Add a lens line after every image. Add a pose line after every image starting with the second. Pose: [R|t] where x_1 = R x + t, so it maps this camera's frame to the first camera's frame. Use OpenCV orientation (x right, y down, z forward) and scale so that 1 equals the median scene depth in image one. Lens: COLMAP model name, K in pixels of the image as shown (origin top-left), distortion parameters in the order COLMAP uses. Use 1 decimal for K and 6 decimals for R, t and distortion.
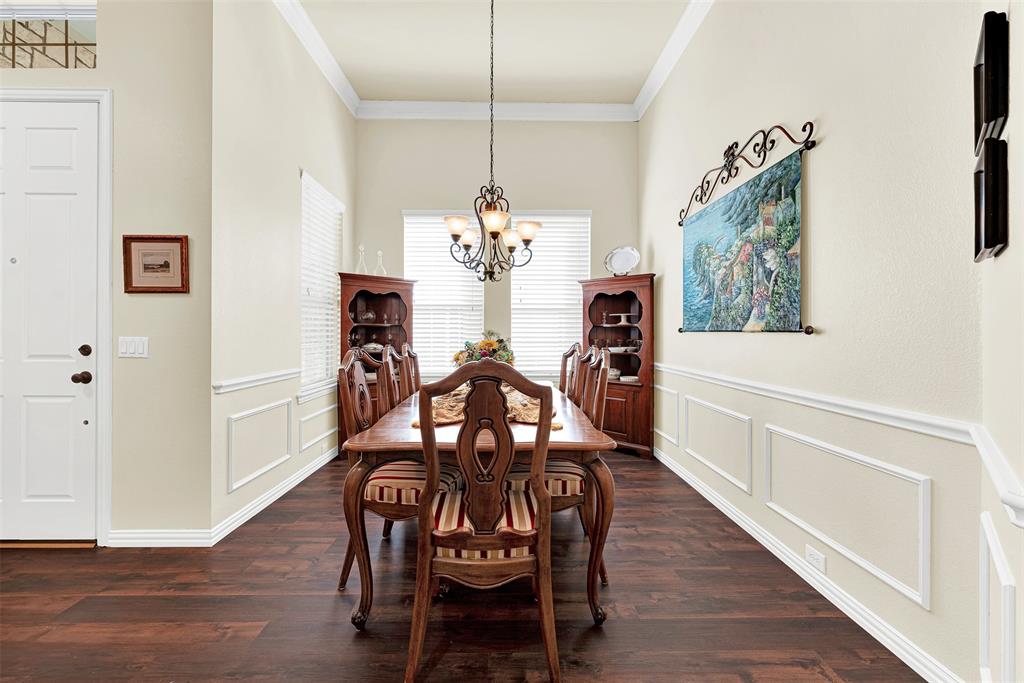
lens RADIAL K [[412.7, 0, 505.3], [0, 412.7, 332.1], [0, 0, 1]] dist [0.002744, -0.000390]
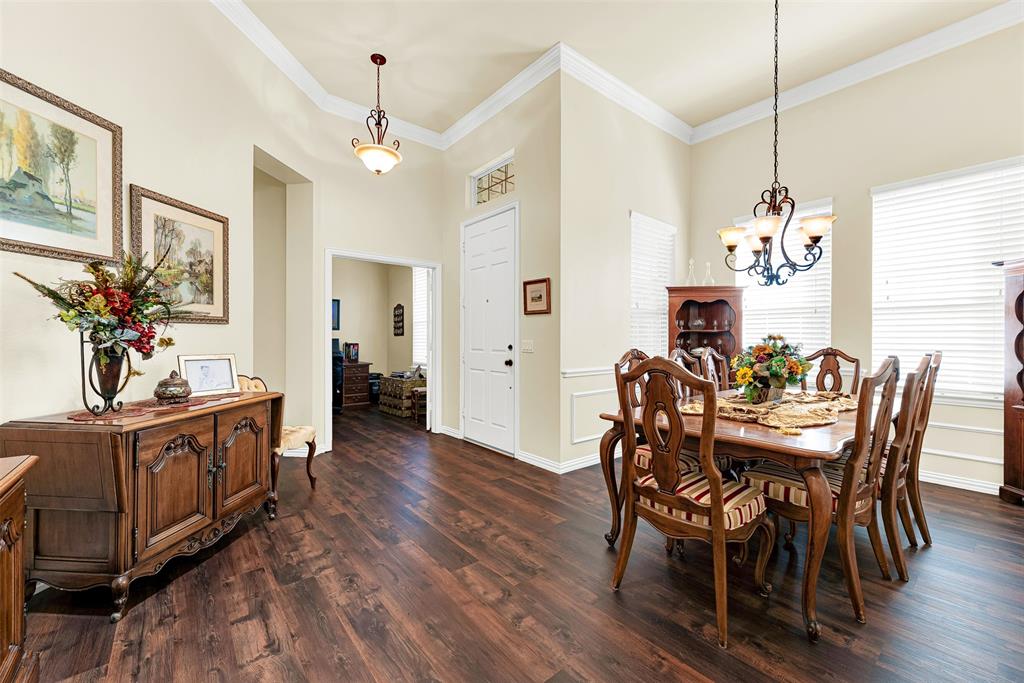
lens RADIAL K [[412.7, 0, 531.1], [0, 412.7, 338.9], [0, 0, 1]] dist [0.002744, -0.000390]
pose [[0.649611, 0.000811, -0.760266, 0.404565], [0.000438, 0.999999, 0.001441, 0.003456], [0.760266, -0.001269, 0.649610, -0.097703]]
